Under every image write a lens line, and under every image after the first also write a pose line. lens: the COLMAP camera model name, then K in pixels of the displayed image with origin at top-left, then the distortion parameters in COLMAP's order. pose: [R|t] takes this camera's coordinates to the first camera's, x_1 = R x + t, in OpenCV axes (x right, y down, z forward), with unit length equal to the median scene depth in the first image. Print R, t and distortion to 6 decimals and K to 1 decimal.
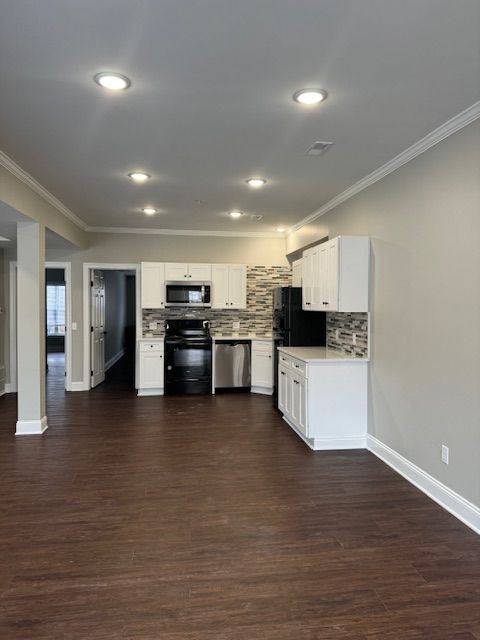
lens RADIAL K [[488.2, 0, 244.3], [0, 488.2, 319.2], [0, 0, 1]] dist [0.056289, -0.011766]
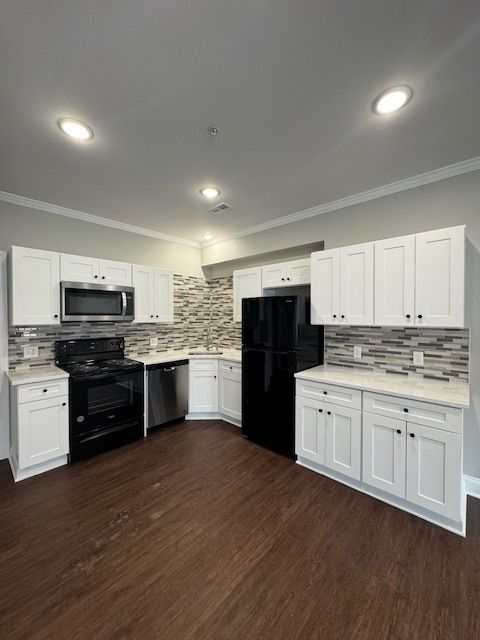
lens RADIAL K [[259.6, 0, 242.2], [0, 259.6, 319.2], [0, 0, 1]] dist [0.003176, 0.000477]
pose [[0.764617, -0.013752, 0.644338, -0.197792], [0.022311, 0.999738, -0.005138, -0.021551], [-0.644098, 0.018304, 0.764724, 0.581177]]
